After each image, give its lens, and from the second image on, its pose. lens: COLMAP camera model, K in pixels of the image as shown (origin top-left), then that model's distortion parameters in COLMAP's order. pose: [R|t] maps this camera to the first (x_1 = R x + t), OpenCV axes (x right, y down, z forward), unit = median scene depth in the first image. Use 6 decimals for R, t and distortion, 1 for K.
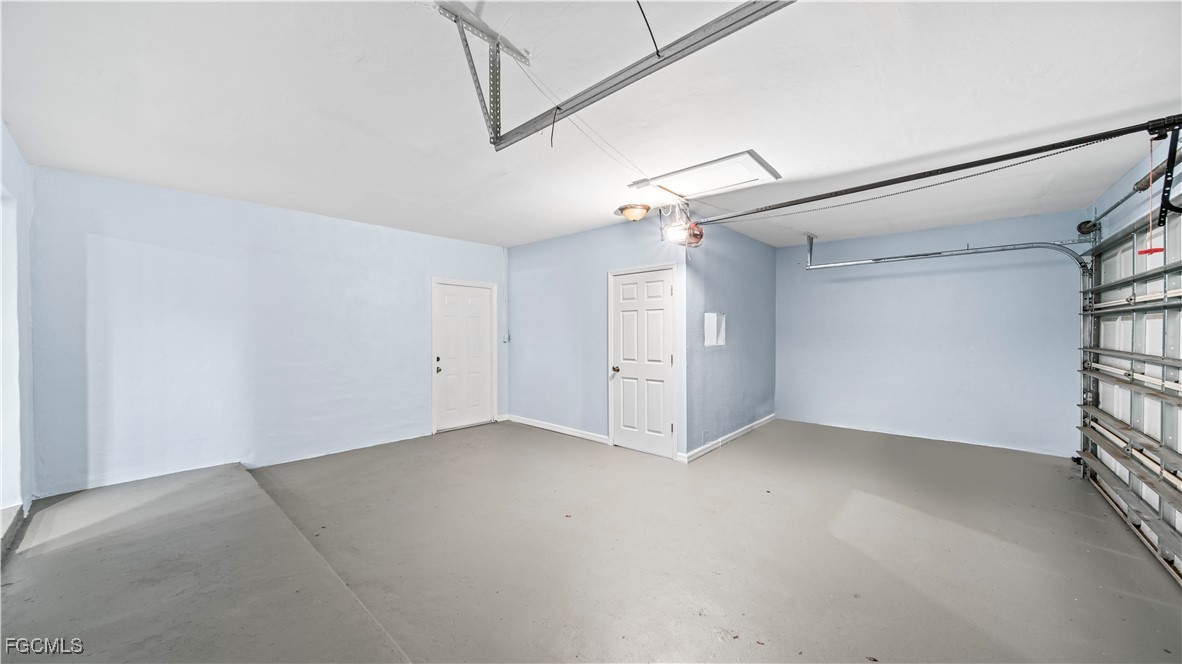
lens RADIAL K [[416.1, 0, 590.2], [0, 416.1, 333.2], [0, 0, 1]] dist [-0.002398, -0.000411]
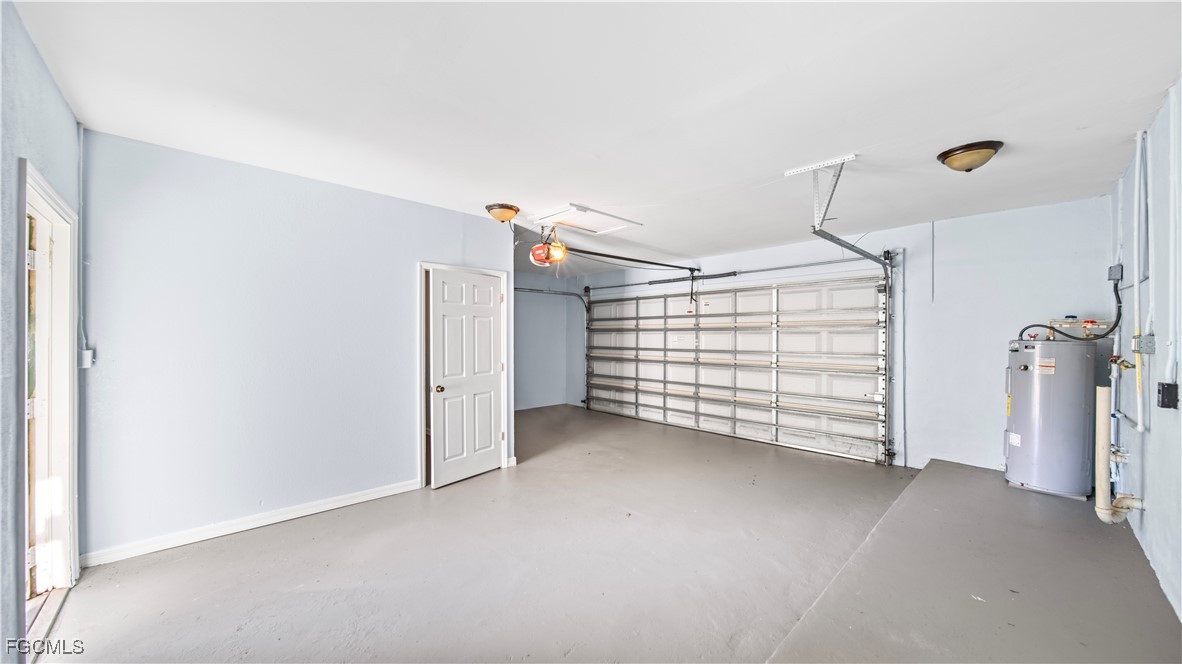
lens RADIAL K [[416.1, 0, 590.6], [0, 416.1, 335.6], [0, 0, 1]] dist [-0.002398, -0.000411]
pose [[0.074229, 0.003683, 0.997234, -0.910933], [0.004018, 0.999984, -0.003993, -0.011803], [-0.997233, 0.004303, 0.074213, 0.821324]]
